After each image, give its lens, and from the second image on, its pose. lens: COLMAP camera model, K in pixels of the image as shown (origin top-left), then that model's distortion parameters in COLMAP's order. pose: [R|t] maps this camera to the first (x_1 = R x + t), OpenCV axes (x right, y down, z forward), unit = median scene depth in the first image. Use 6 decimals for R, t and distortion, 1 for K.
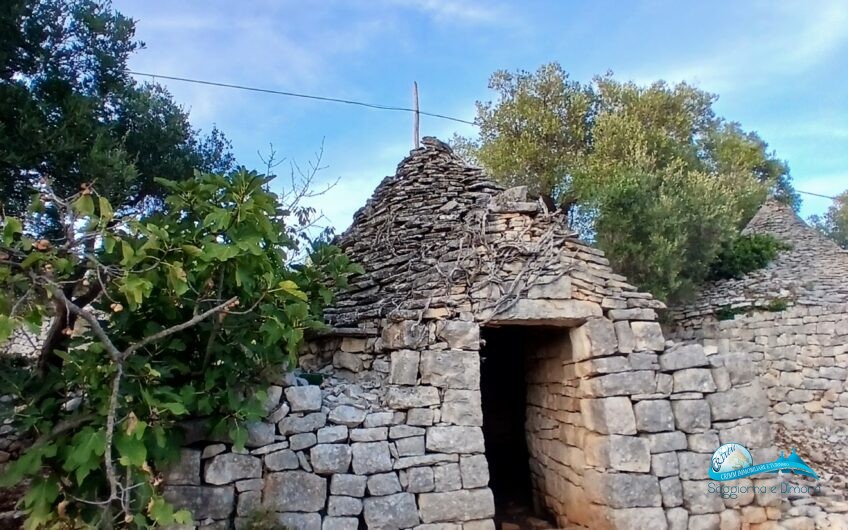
lens RADIAL K [[566.9, 0, 436.8], [0, 566.9, 288.8], [0, 0, 1]] dist [0.026606, -0.060413]
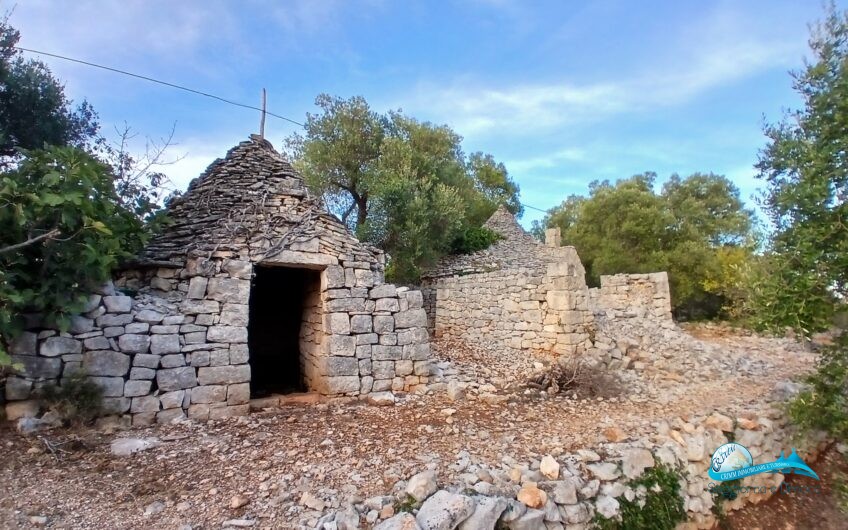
lens RADIAL K [[417.2, 0, 434.8], [0, 417.2, 271.1], [0, 0, 1]] dist [0.004694, -0.044608]
pose [[0.943258, 0.064686, 0.325699, 0.170255], [-0.078229, 0.996524, 0.028642, 0.010544], [-0.322714, -0.052496, 0.945040, -0.247041]]
